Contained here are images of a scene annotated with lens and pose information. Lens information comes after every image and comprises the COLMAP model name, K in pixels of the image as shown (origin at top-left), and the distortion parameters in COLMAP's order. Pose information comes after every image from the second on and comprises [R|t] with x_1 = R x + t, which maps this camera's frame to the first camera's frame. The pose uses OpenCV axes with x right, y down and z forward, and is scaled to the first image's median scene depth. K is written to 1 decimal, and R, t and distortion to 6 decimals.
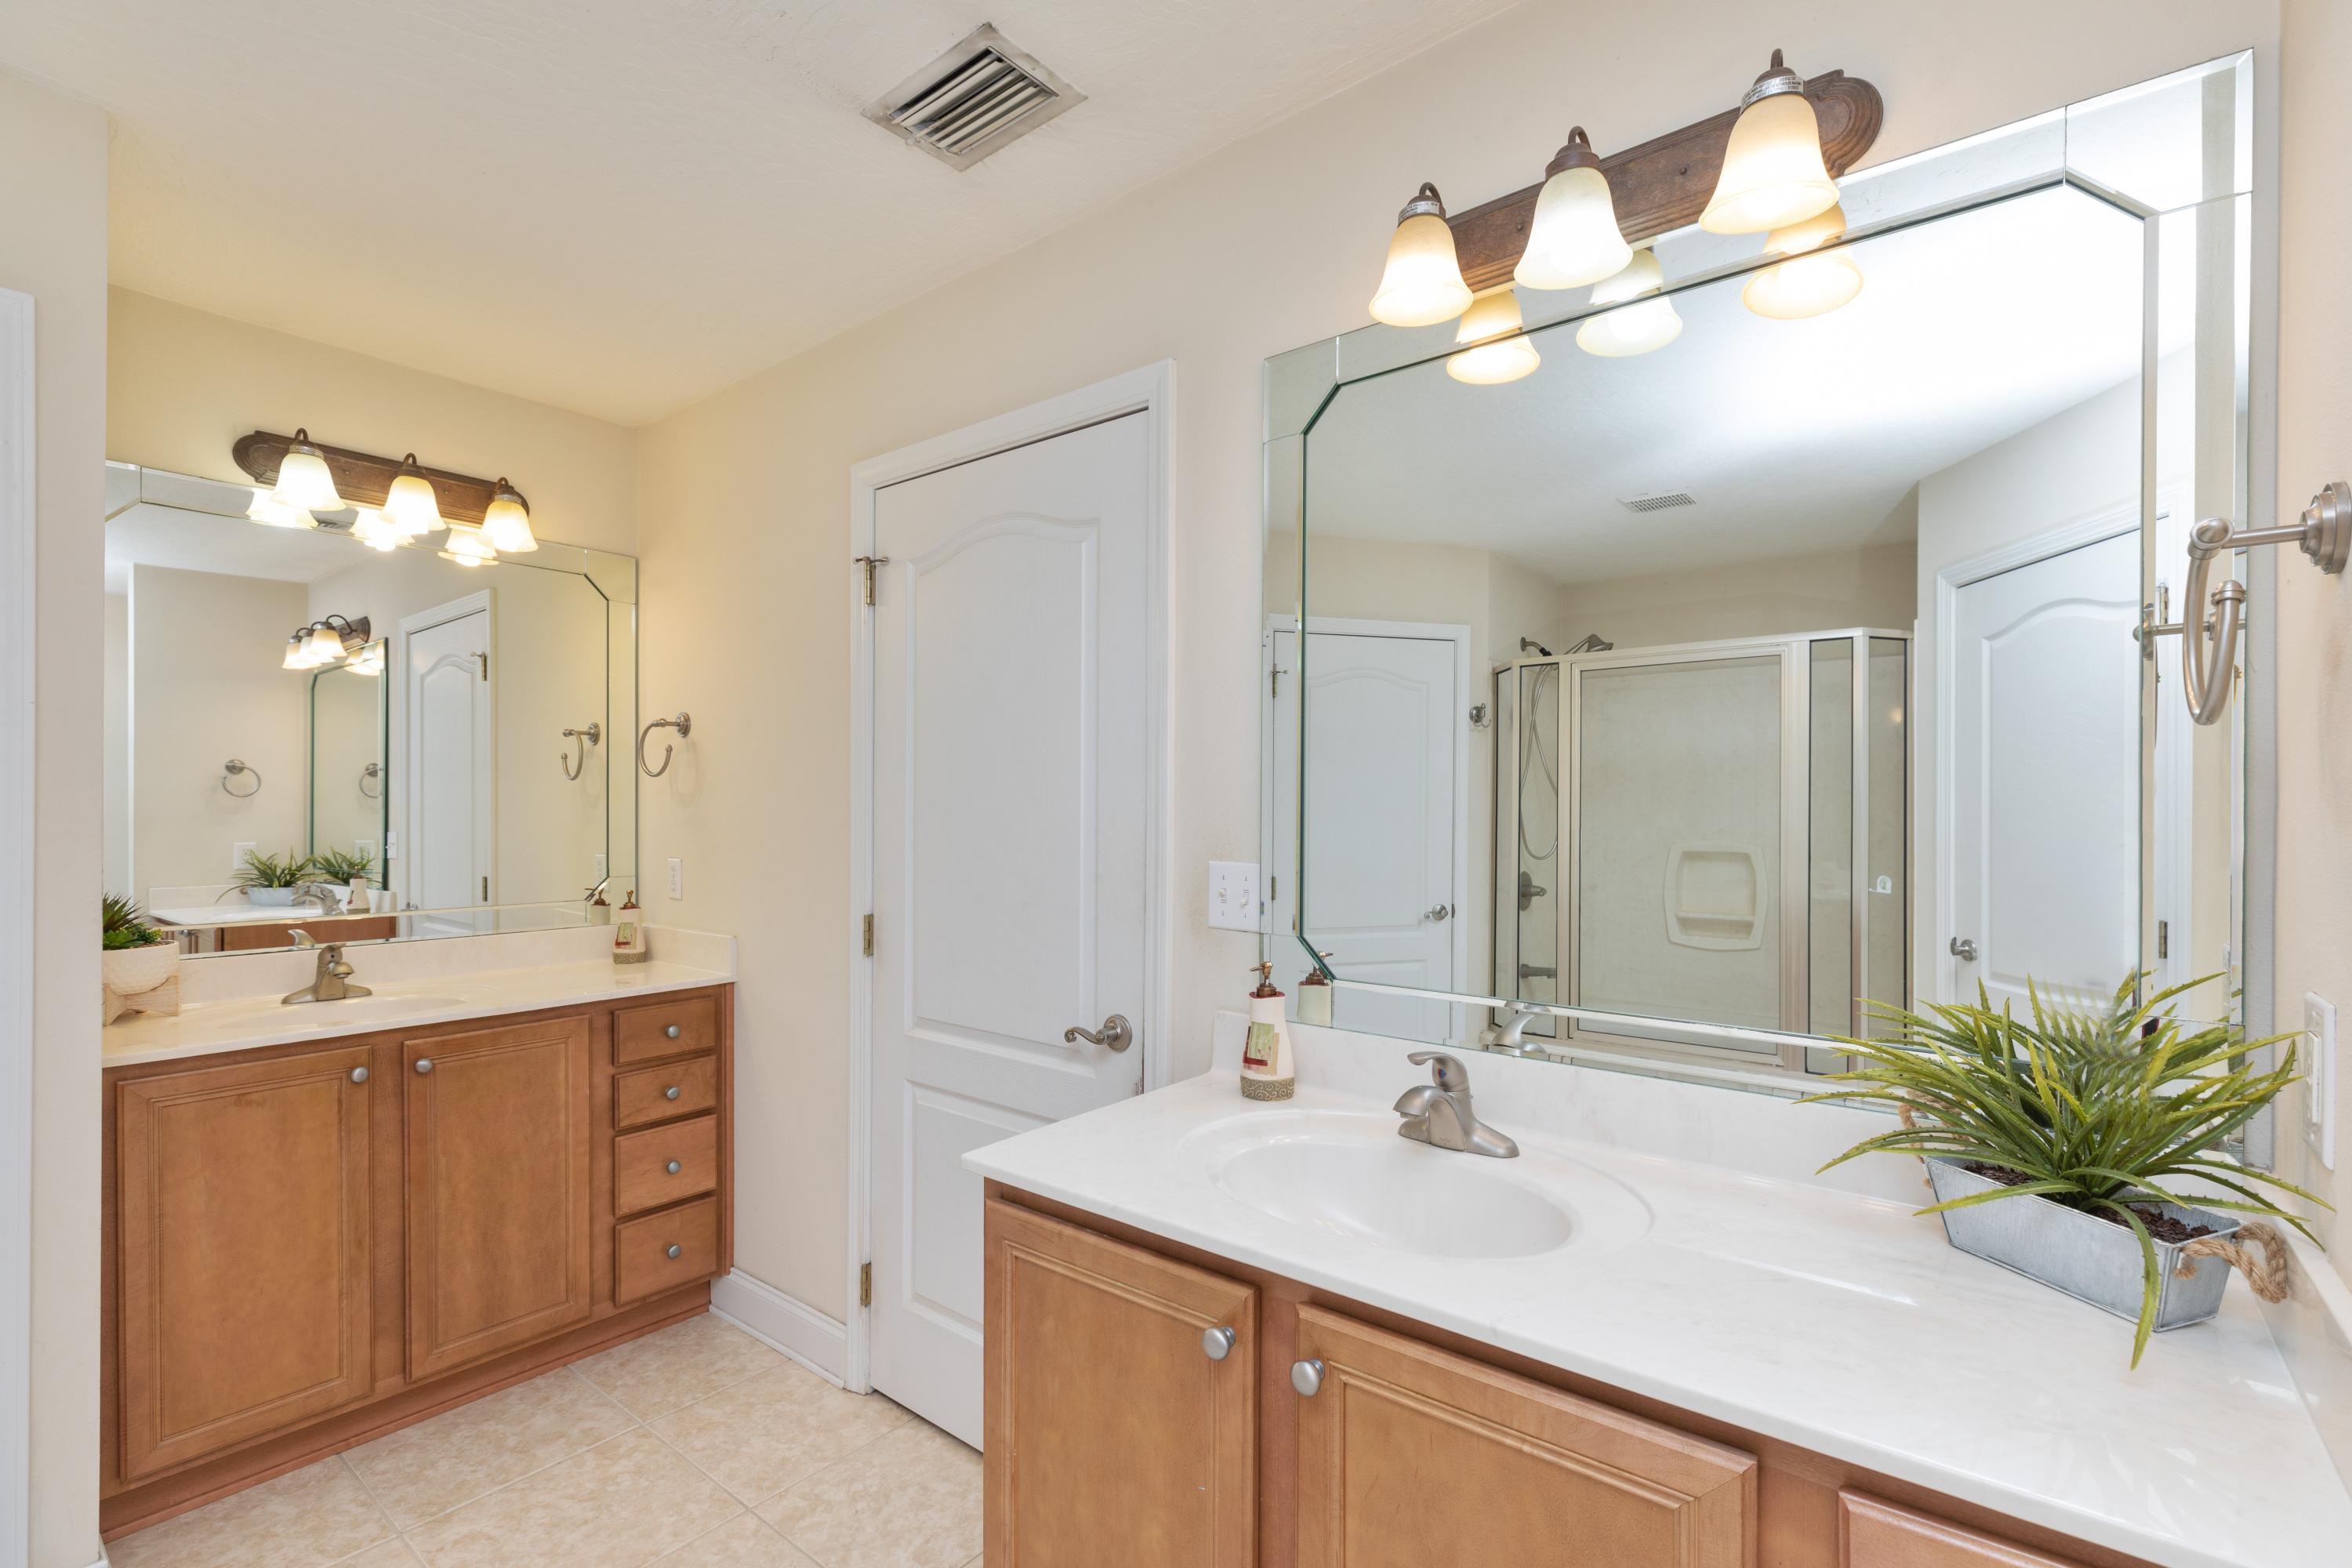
lens RADIAL K [[1064.6, 0, 1181.1], [0, 1064.6, 812.7], [0, 0, 1]] dist [0.009503, -0.002060]
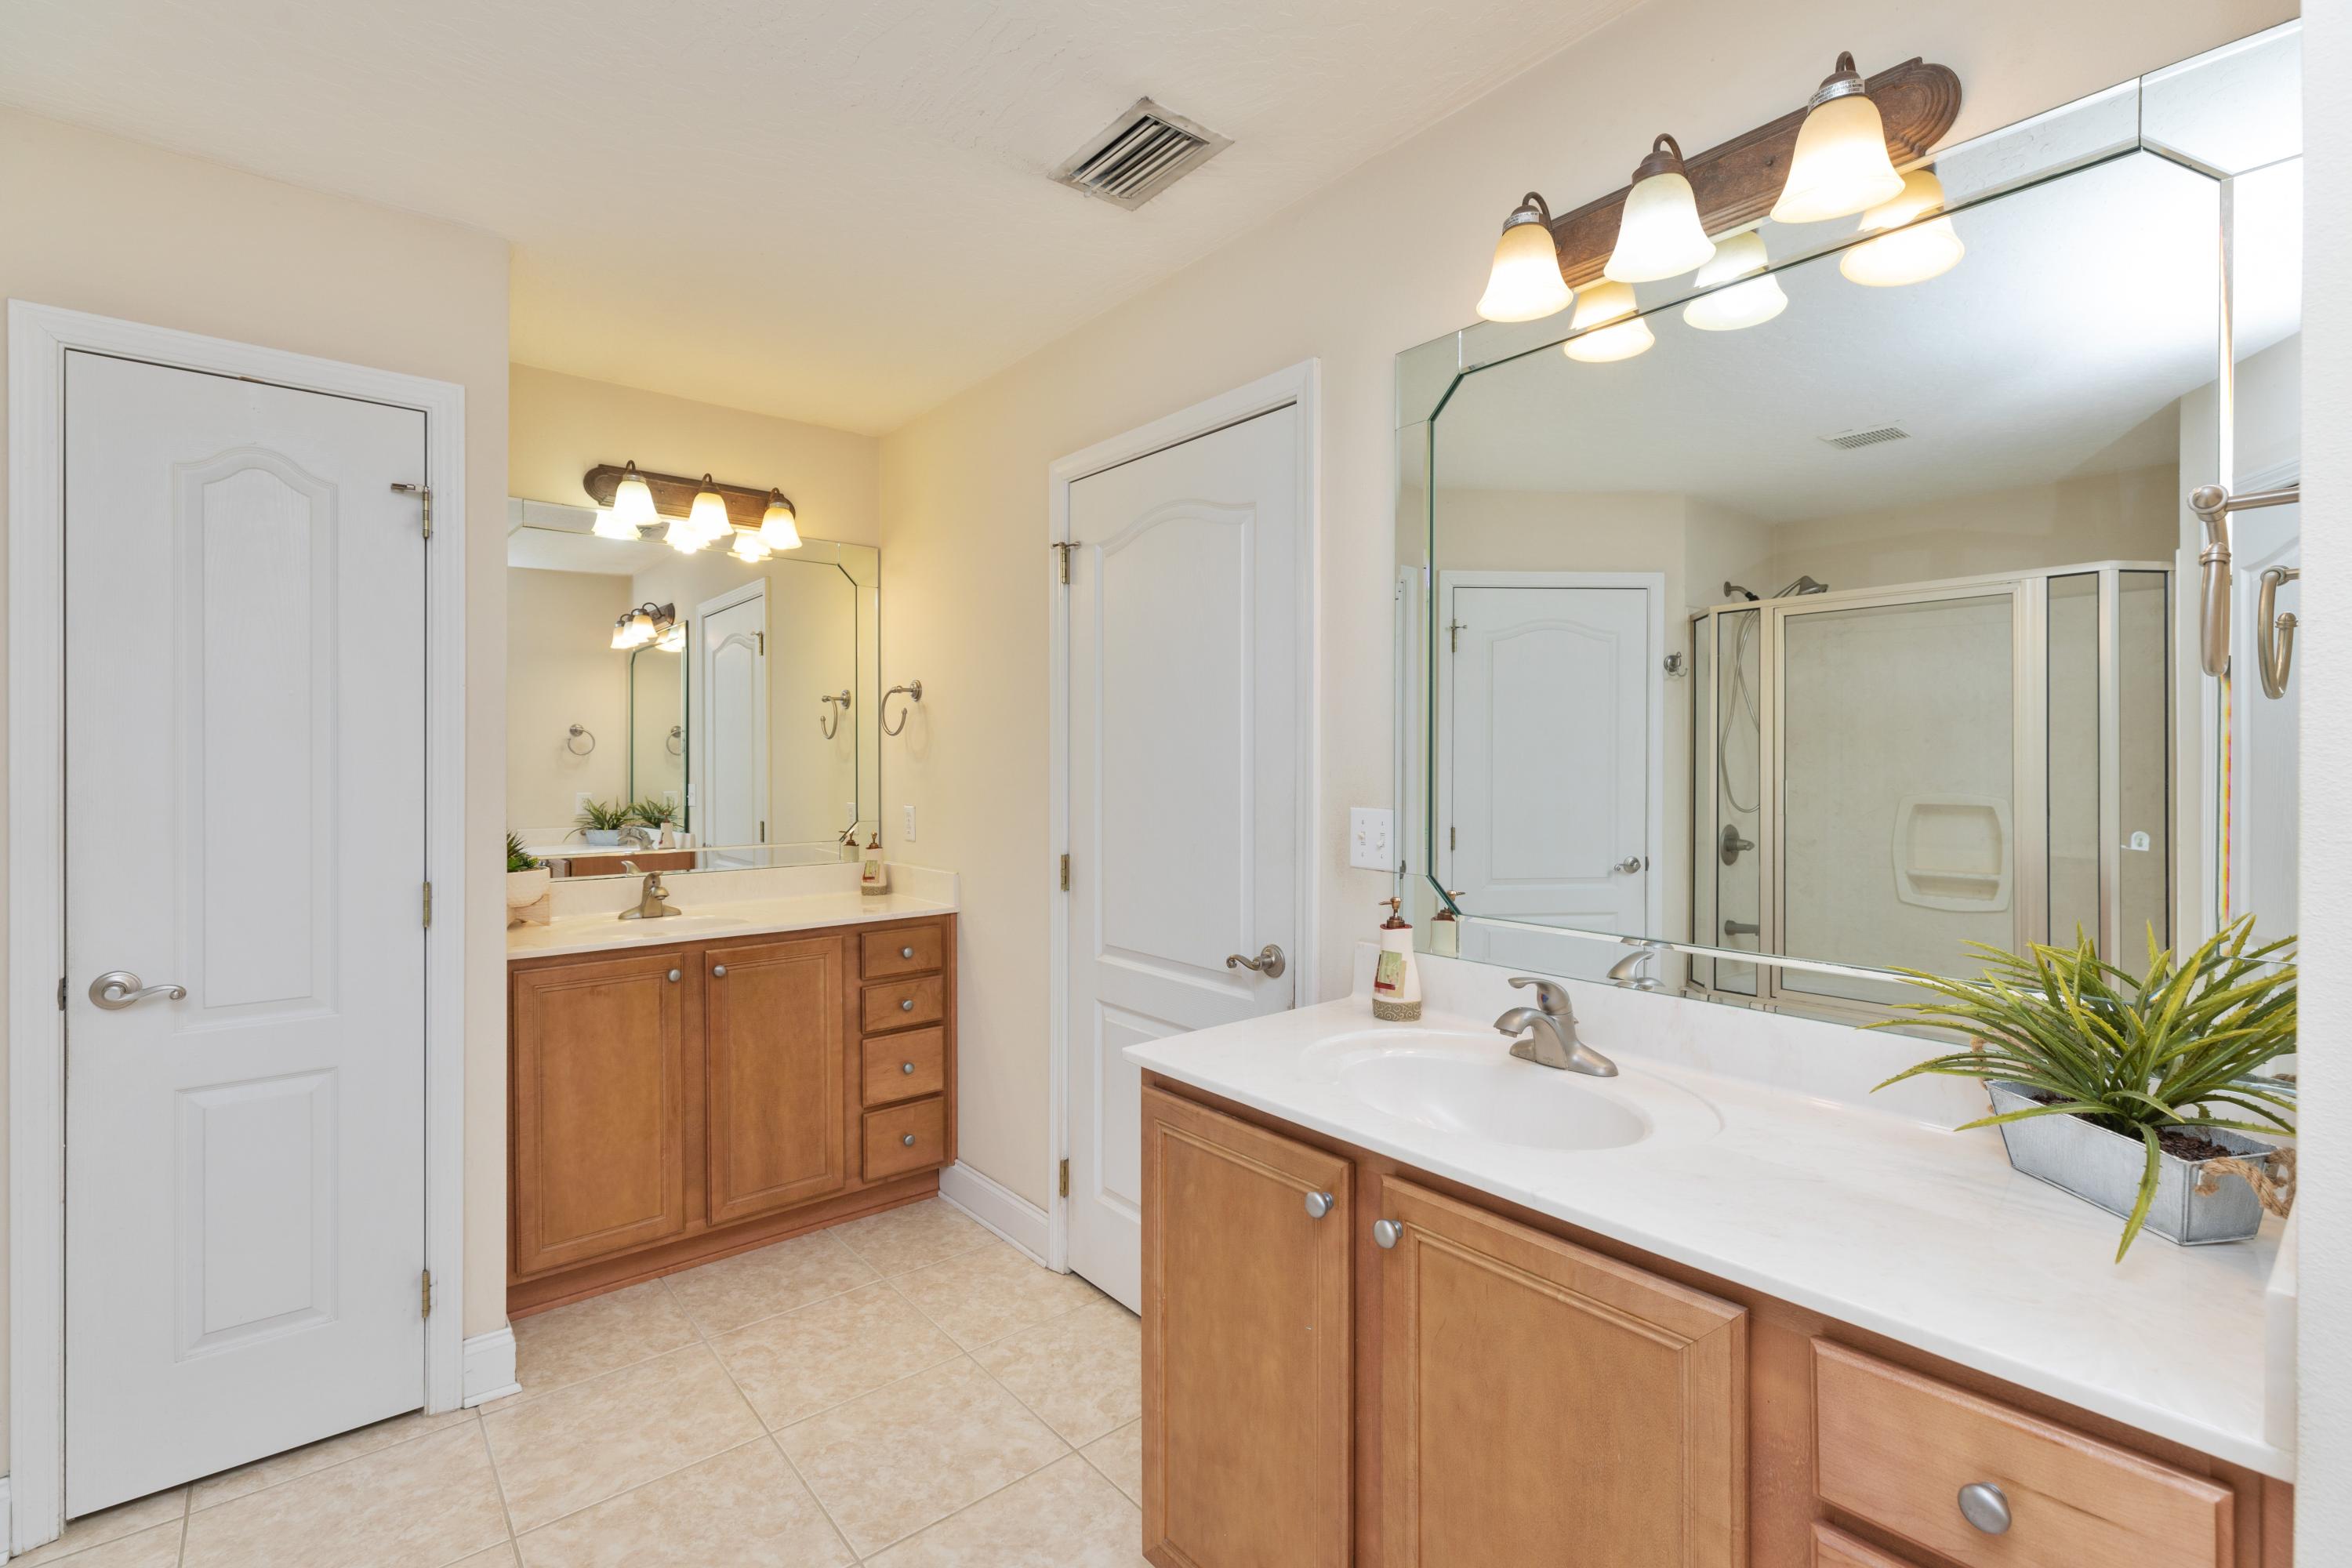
lens RADIAL K [[1064.6, 0, 1181.8], [0, 1064.6, 766.5], [0, 0, 1]] dist [0.009503, -0.002060]
pose [[0.979894, -0.003347, -0.199492, 0.068776], [0.003348, 0.999994, -0.000330, 0.002561], [0.199492, -0.000345, 0.979899, -0.112189]]
